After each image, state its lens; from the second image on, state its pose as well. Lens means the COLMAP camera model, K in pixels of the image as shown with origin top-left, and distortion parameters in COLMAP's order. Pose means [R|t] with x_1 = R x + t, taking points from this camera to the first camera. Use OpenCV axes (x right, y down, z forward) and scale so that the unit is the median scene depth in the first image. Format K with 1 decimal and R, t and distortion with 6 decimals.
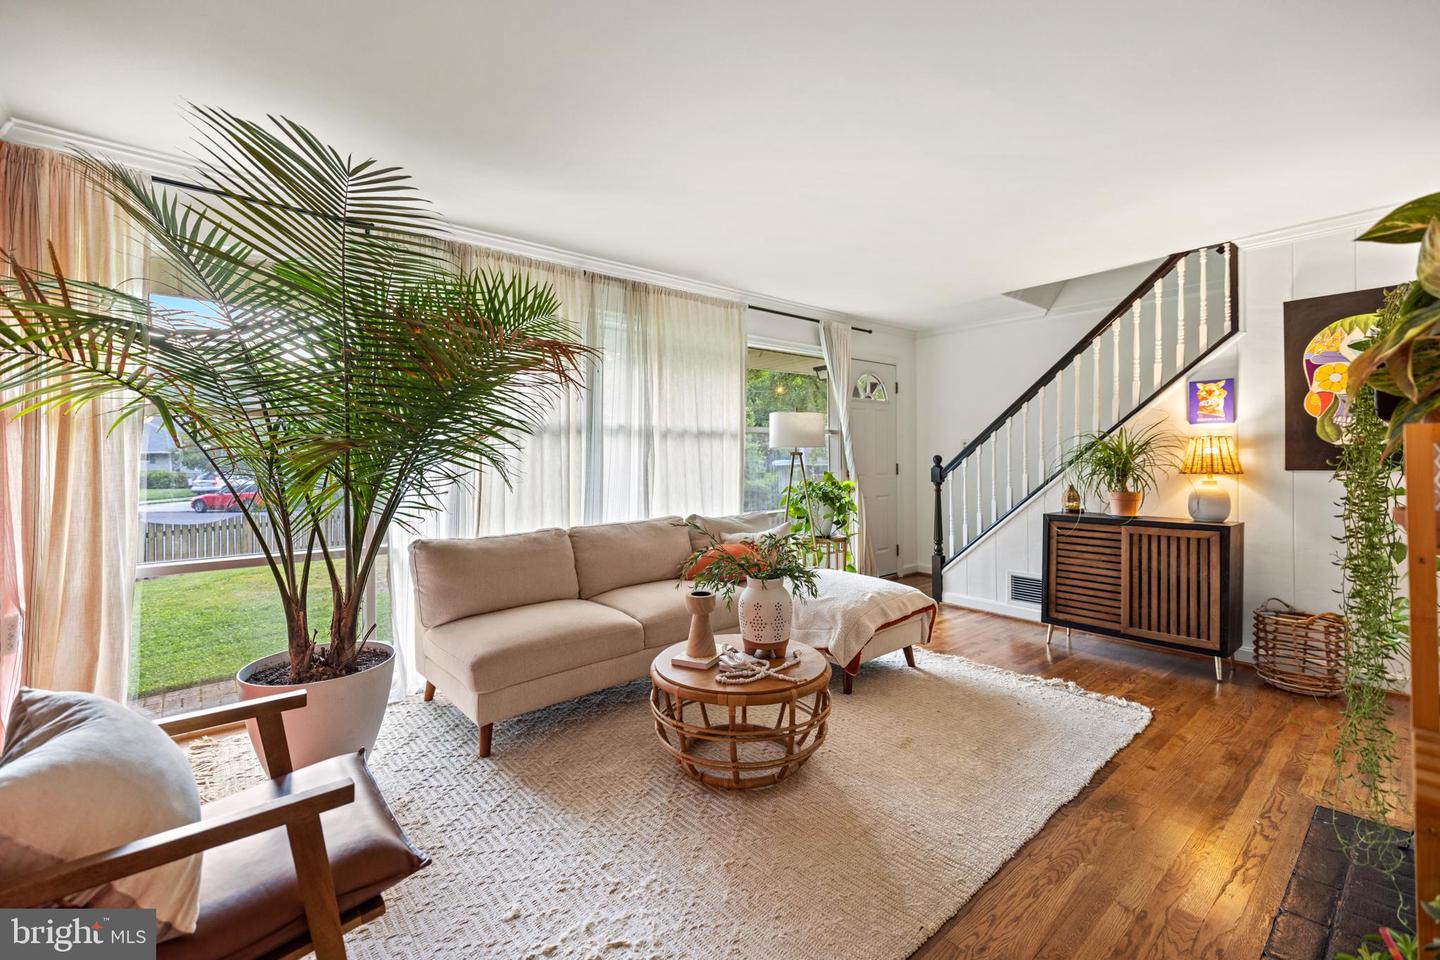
lens RADIAL K [[605.9, 0, 721.9], [0, 605.9, 465.0], [0, 0, 1]] dist [0.000532, 0.000570]
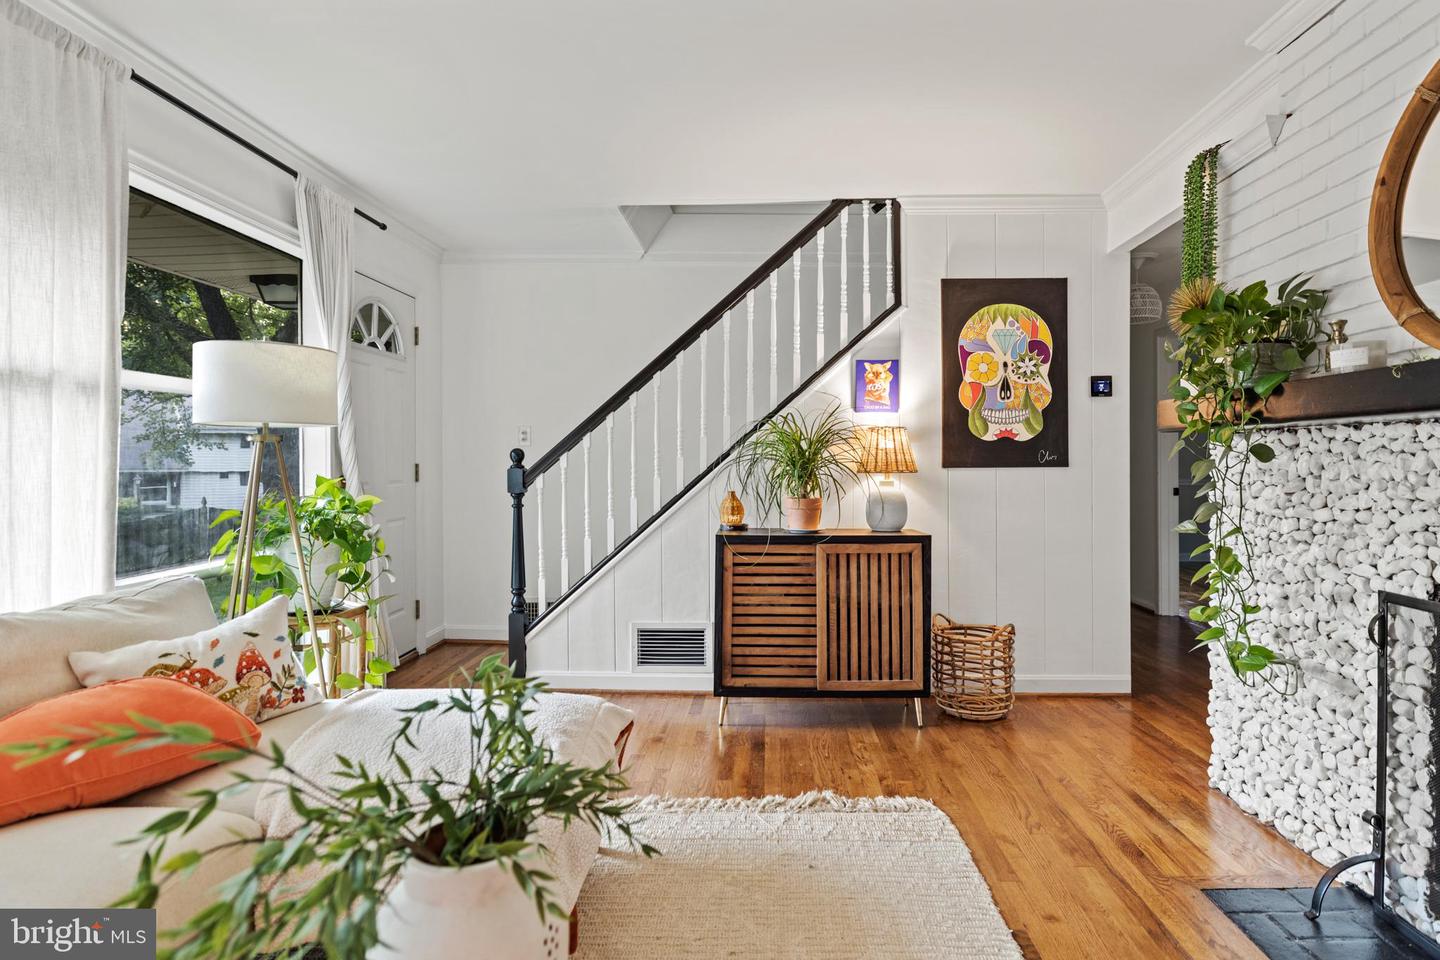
lens RADIAL K [[746.5, 0, 750.4], [0, 746.5, 462.0], [0, 0, 1]] dist [-0.000855, 0.001651]
pose [[0.660040, 0.002684, 0.751225, -0.073226], [0.005685, 0.999947, -0.008568, 0.007320], [-0.751209, 0.009926, 0.659990, 0.450558]]
